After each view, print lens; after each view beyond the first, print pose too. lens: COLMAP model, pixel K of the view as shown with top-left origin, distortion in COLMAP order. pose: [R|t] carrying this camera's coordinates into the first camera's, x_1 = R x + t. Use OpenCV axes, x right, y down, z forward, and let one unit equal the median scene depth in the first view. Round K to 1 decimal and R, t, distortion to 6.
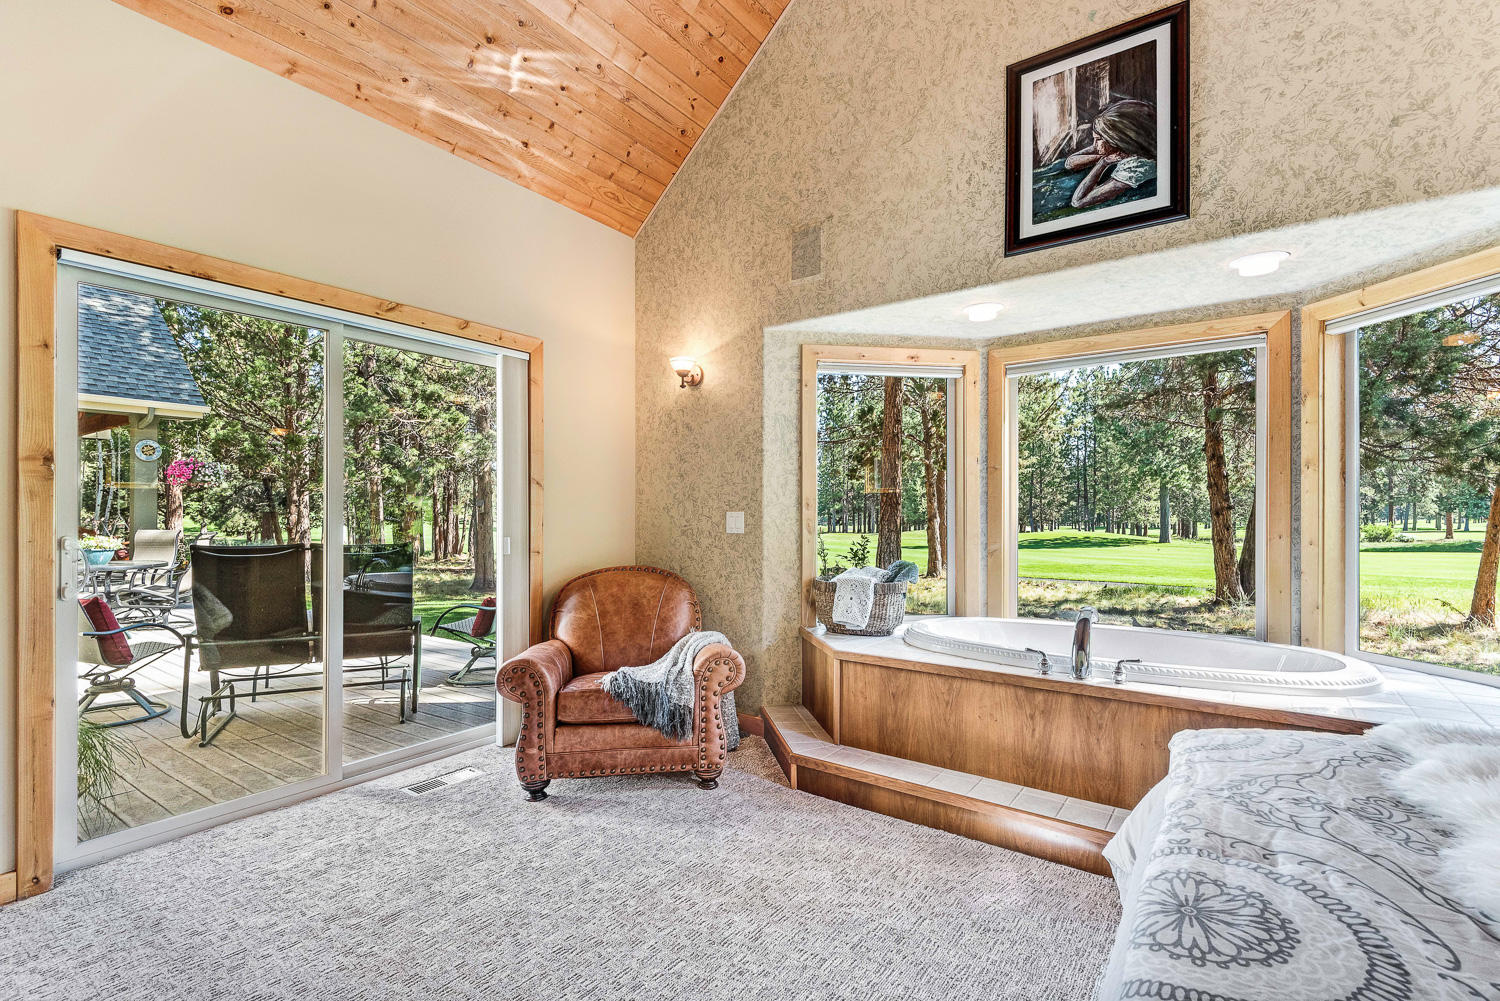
lens RADIAL K [[684.4, 0, 744.3], [0, 684.4, 505.5], [0, 0, 1]] dist [0.035826, -0.023134]
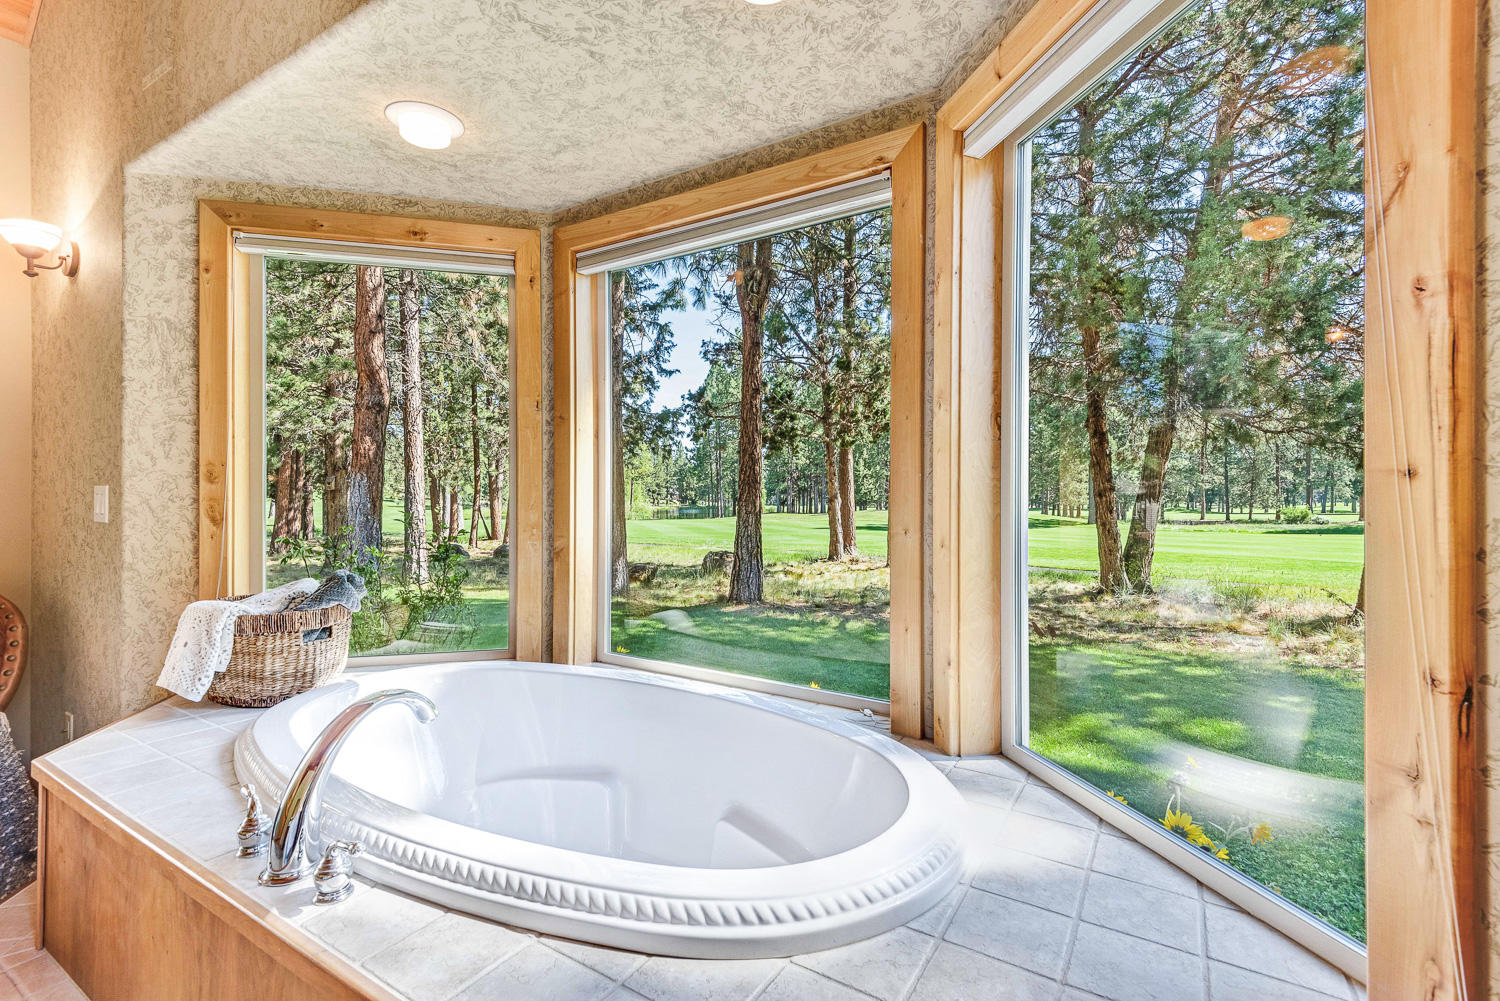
lens RADIAL K [[670.3, 0, 748.9], [0, 670.3, 491.7], [0, 0, 1]] dist [0.036086, -0.020858]
pose [[0.998430, 0.005556, 0.055739, 0.520606], [-0.006058, 0.999943, 0.008832, 0.005871], [-0.055686, -0.009156, 0.998406, 0.394820]]
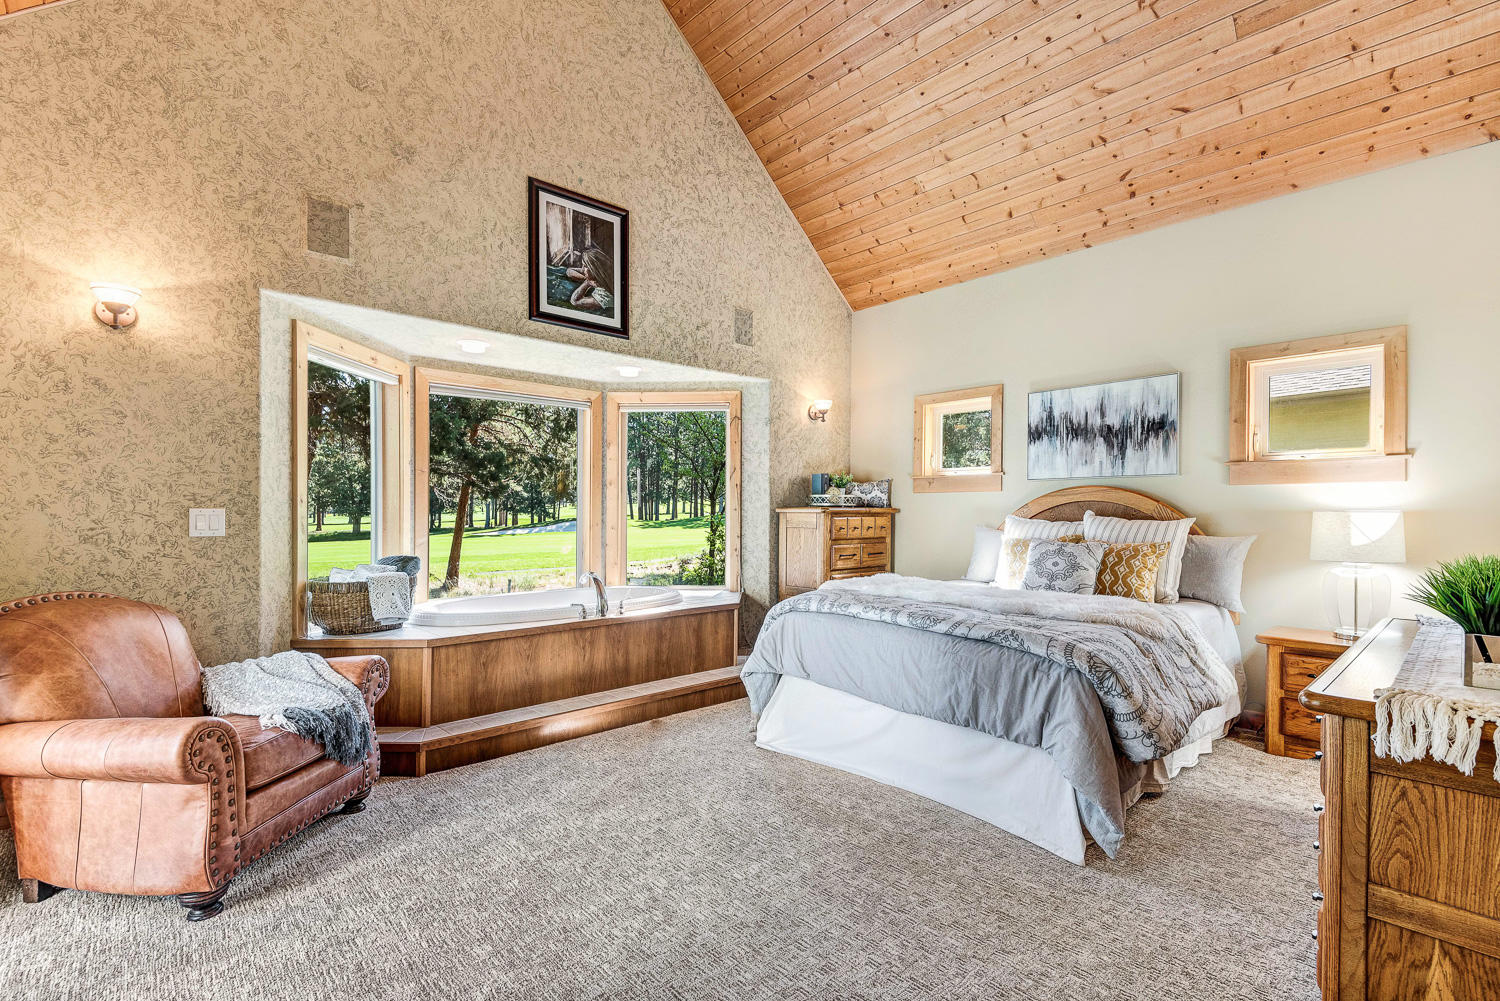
lens RADIAL K [[684.4, 0, 744.3], [0, 684.4, 505.5], [0, 0, 1]] dist [0.035826, -0.023134]
pose [[0.221226, 0.008517, 0.975185, -0.662228], [-0.013766, 0.999890, -0.005610, 0.001782], [-0.975125, -0.012184, 0.221319, 0.235438]]
